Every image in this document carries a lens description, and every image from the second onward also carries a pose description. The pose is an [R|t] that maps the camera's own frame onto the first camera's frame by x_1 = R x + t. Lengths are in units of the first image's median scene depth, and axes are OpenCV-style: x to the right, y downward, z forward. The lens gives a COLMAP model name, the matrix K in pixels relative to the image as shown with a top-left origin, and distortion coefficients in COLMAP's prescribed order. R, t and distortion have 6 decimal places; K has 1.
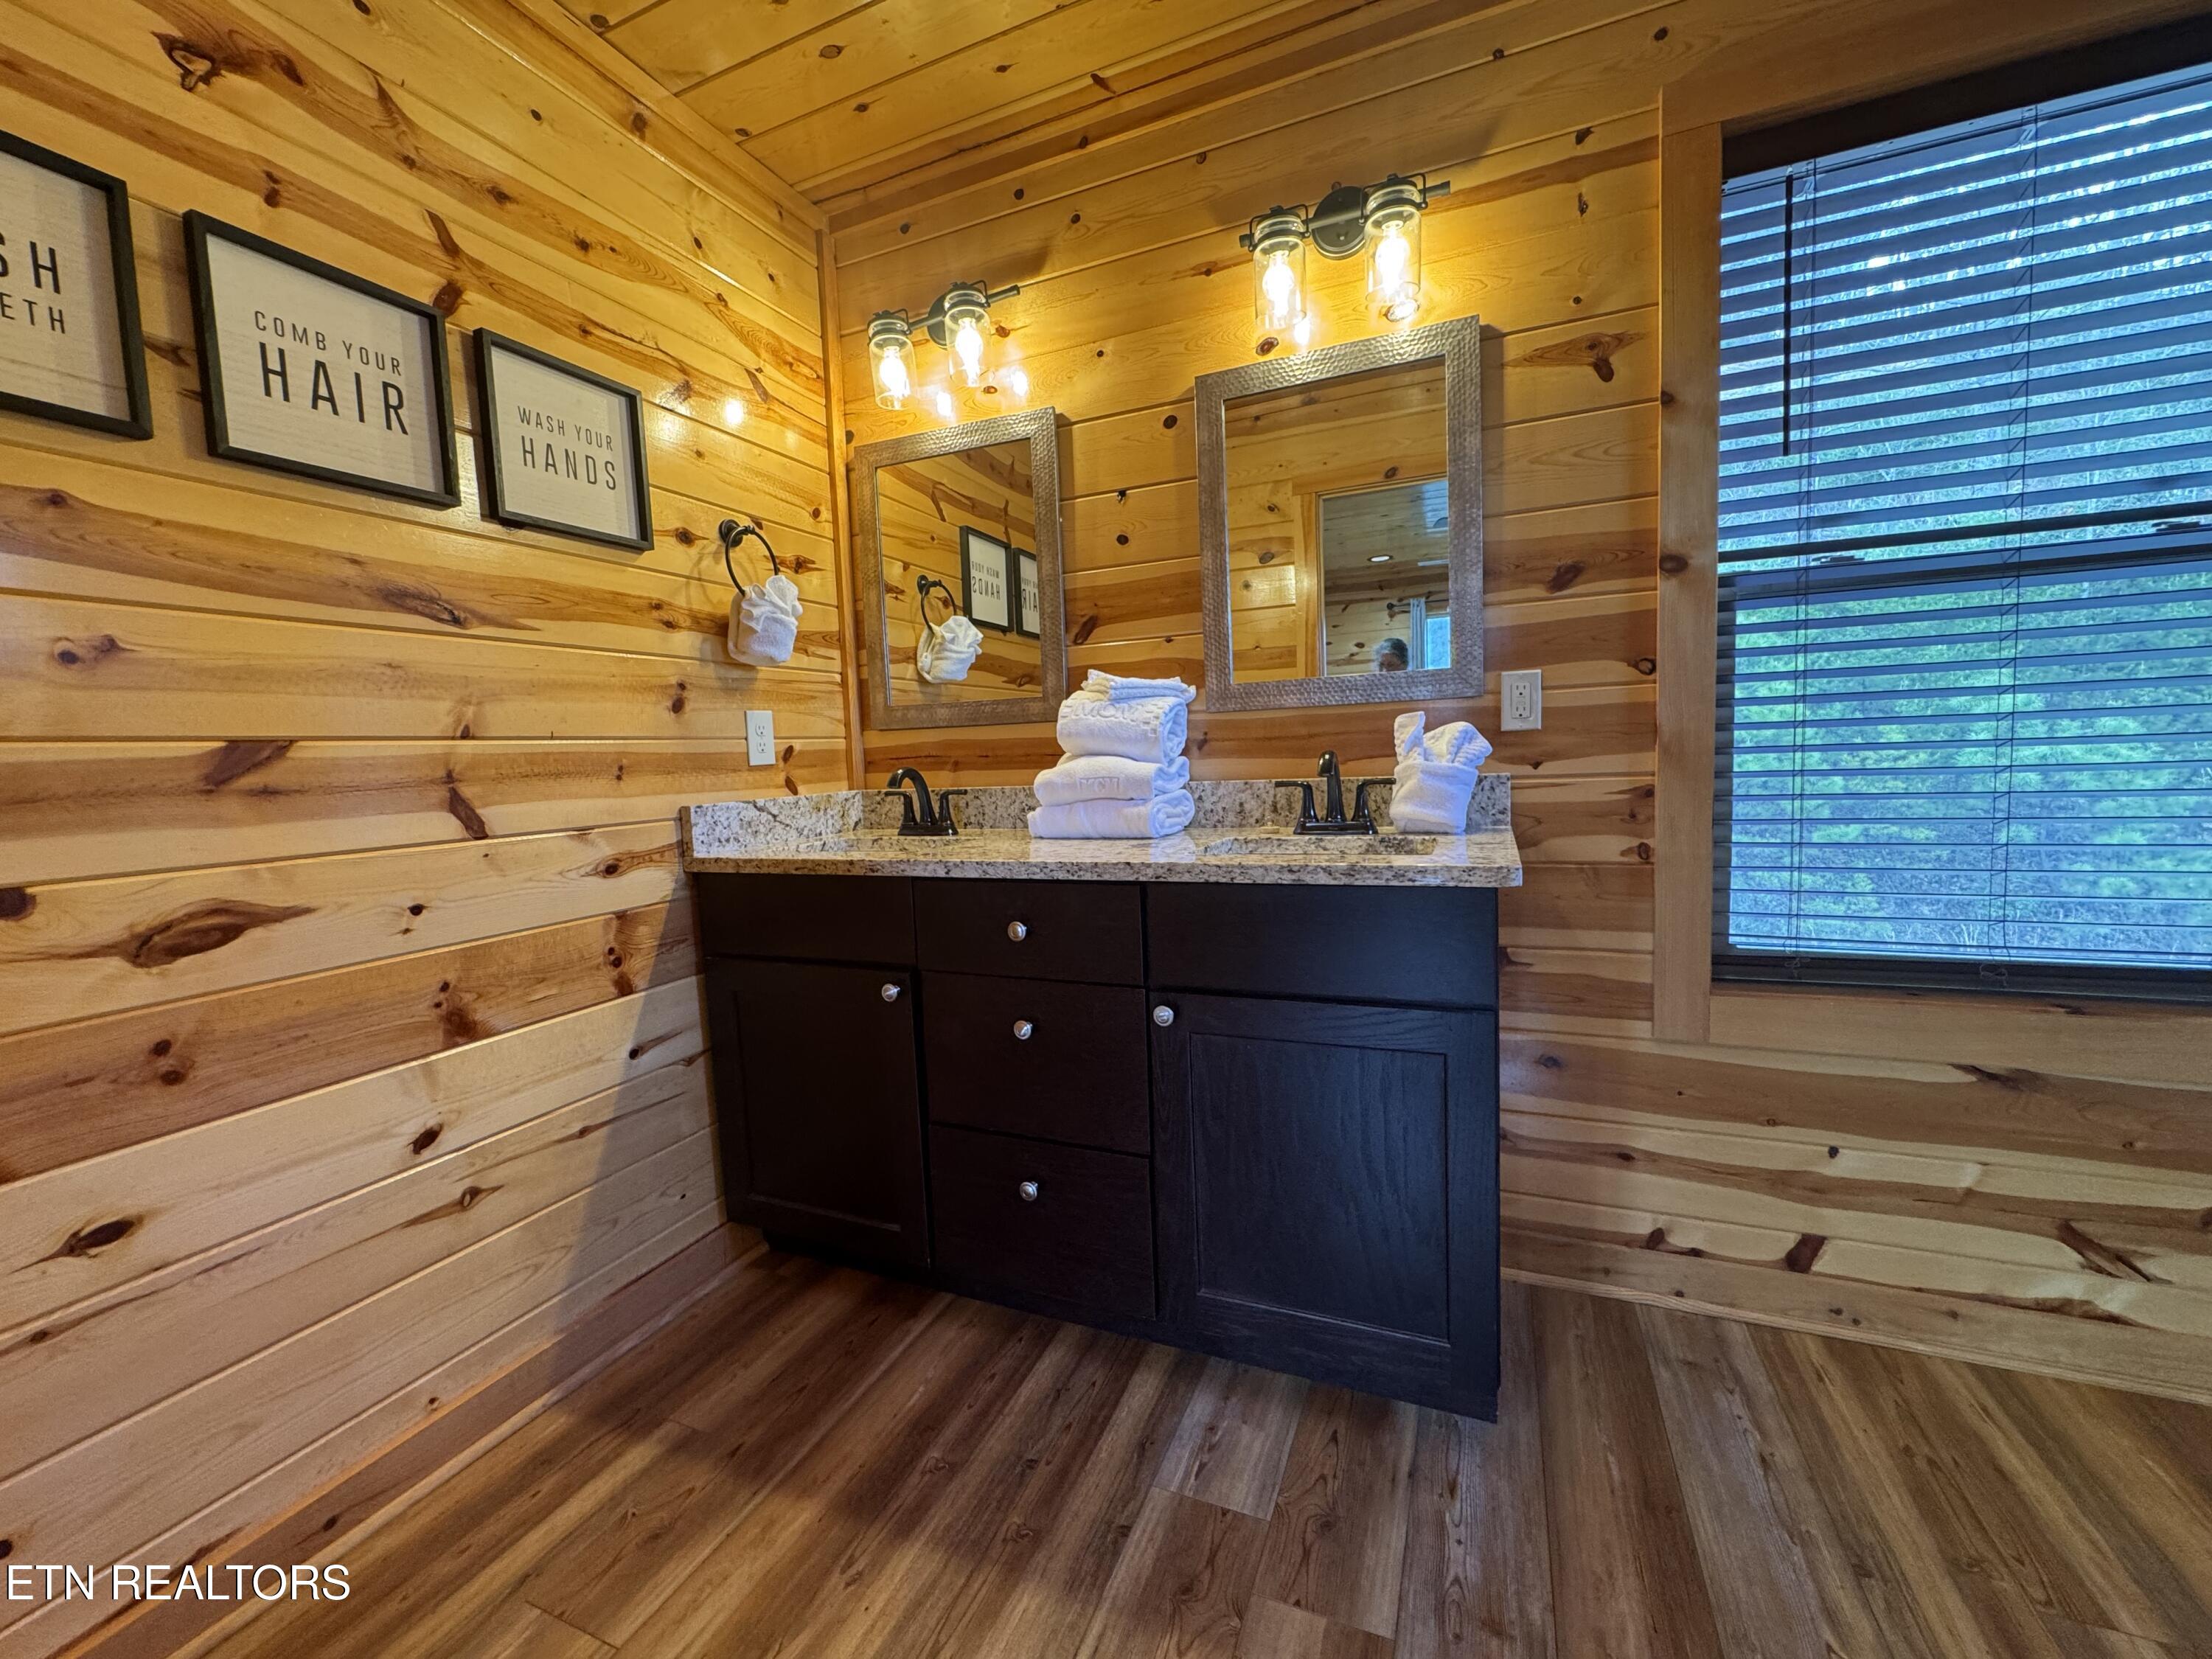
lens RADIAL K [[876.8, 0, 1117.3], [0, 876.8, 819.3], [0, 0, 1]] dist [0.002517, 0.000358]
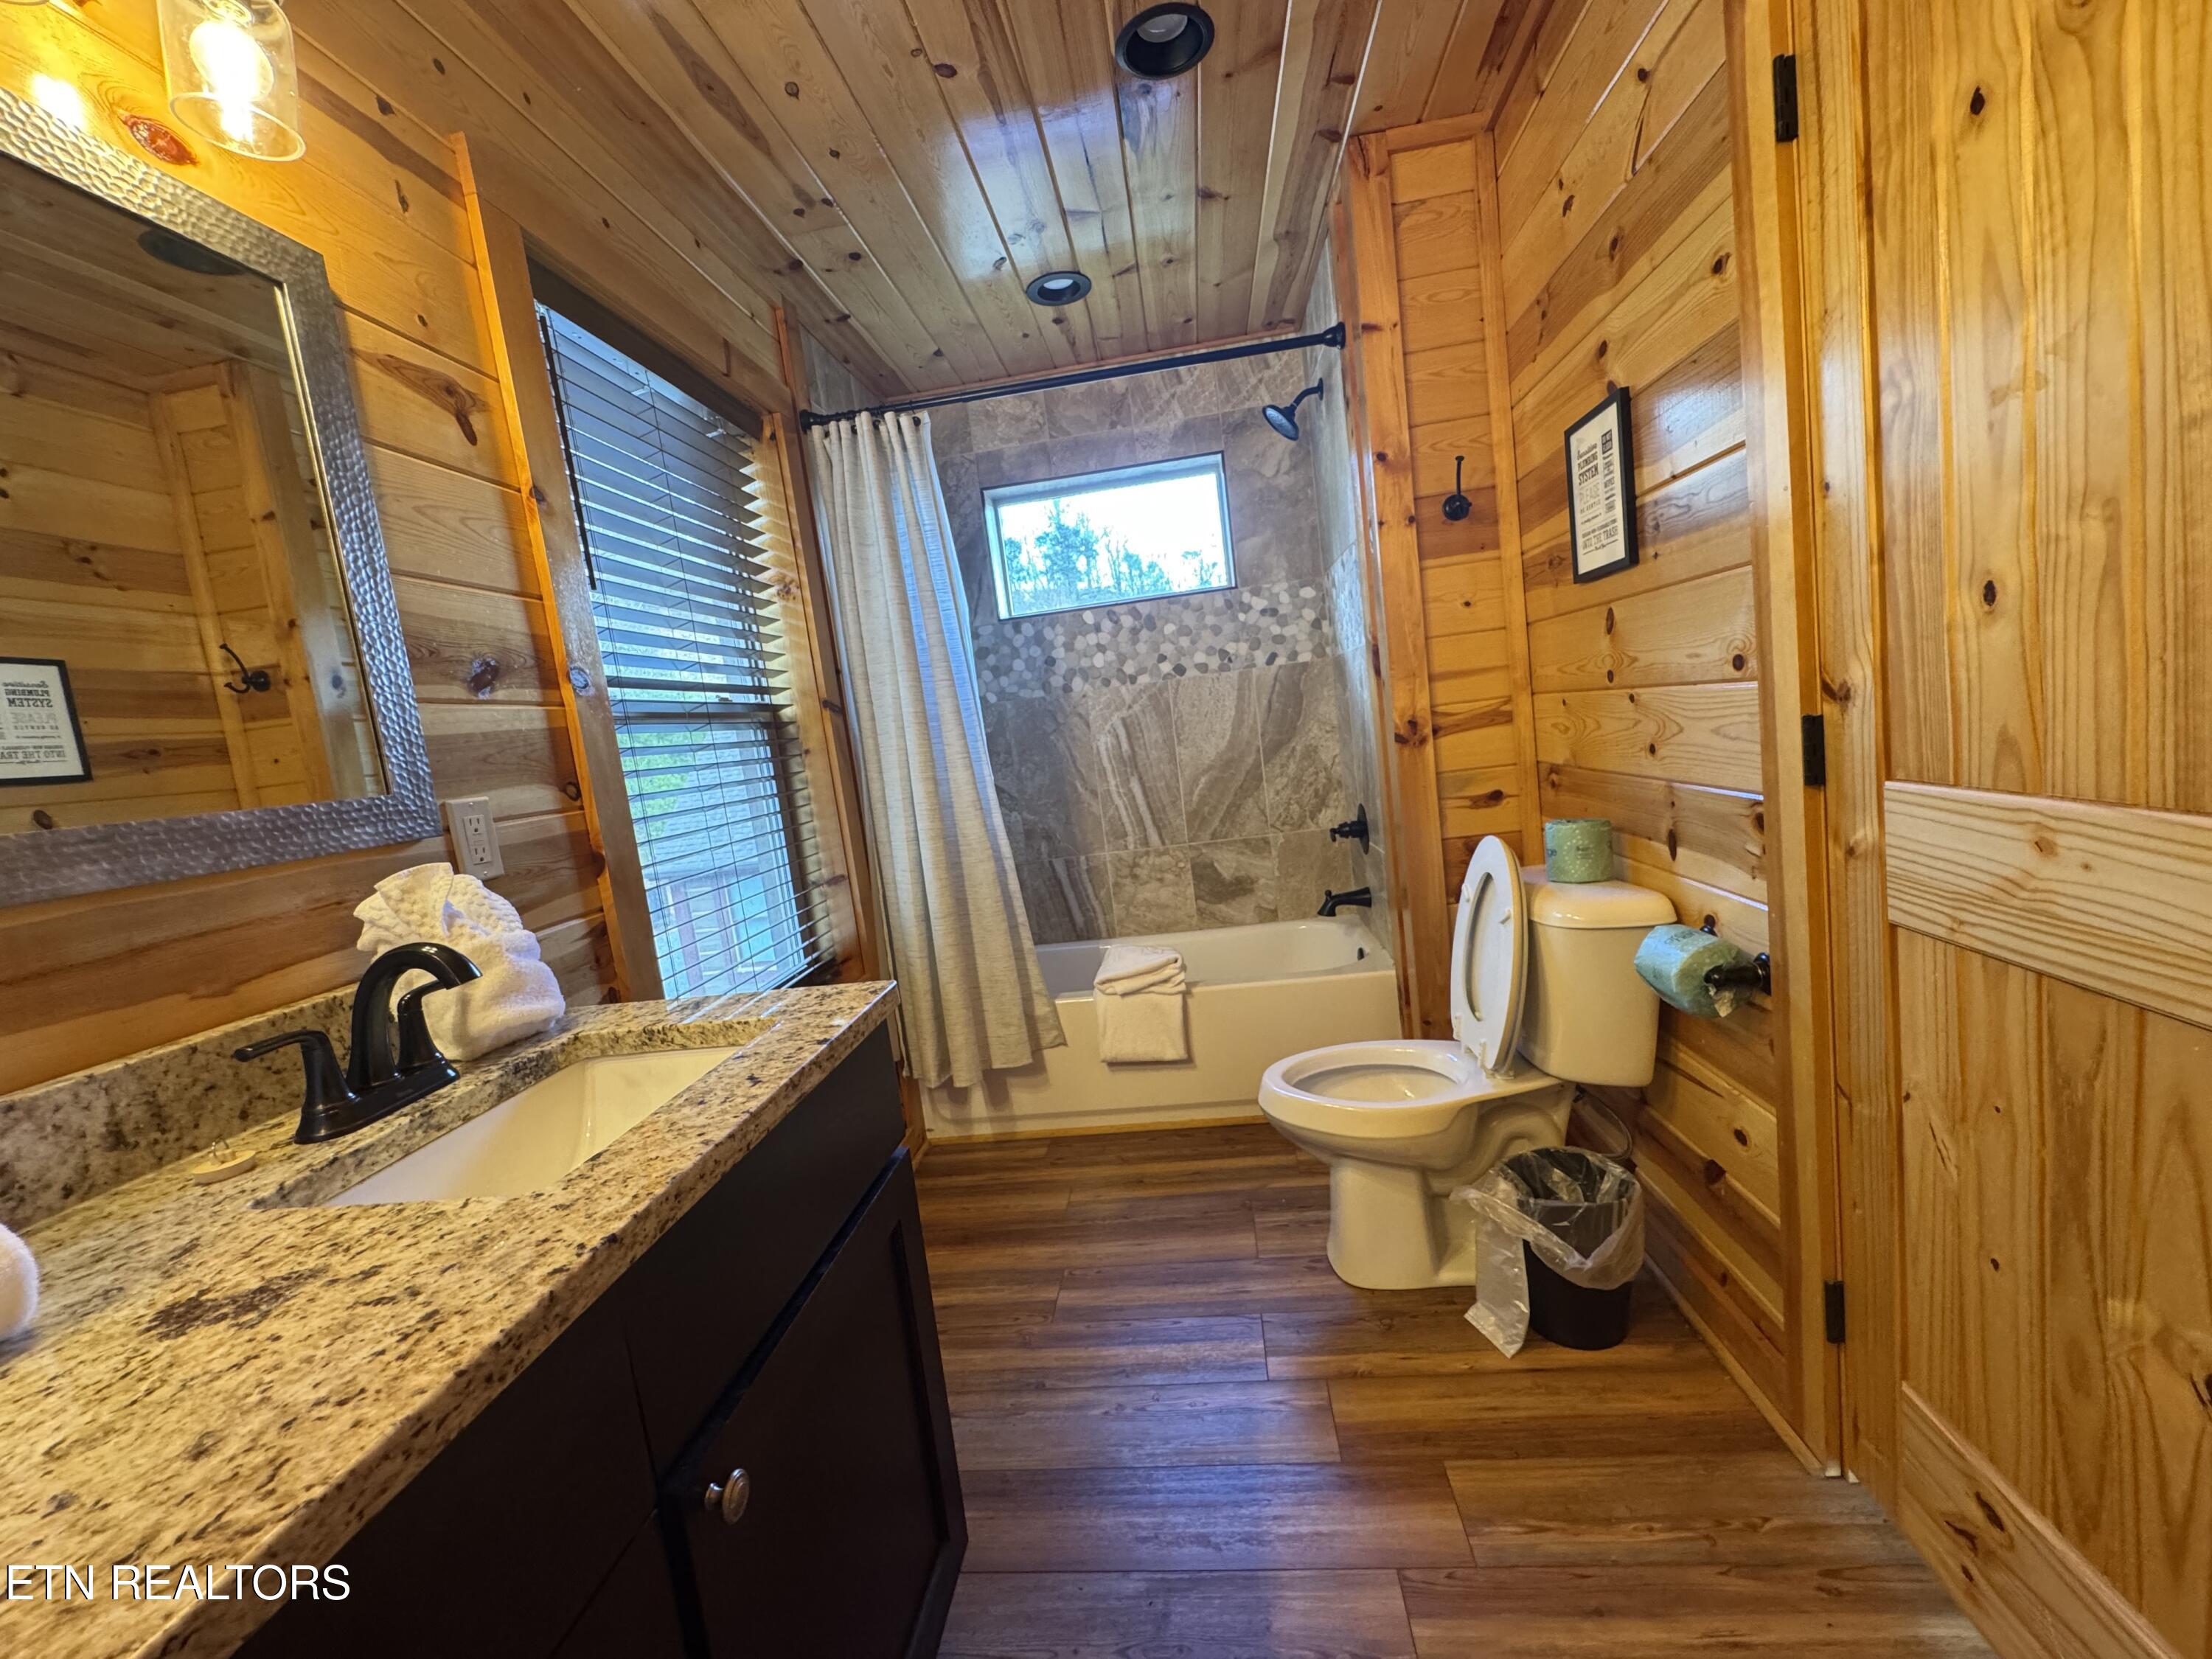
lens RADIAL K [[876.8, 0, 1117.3], [0, 876.8, 819.3], [0, 0, 1]] dist [0.002517, 0.000358]
pose [[-0.292038, -0.028700, 0.955976, -0.399093], [0.197186, 0.976268, 0.089547, -0.118797], [-0.935859, 0.214656, -0.279448, 0.748500]]
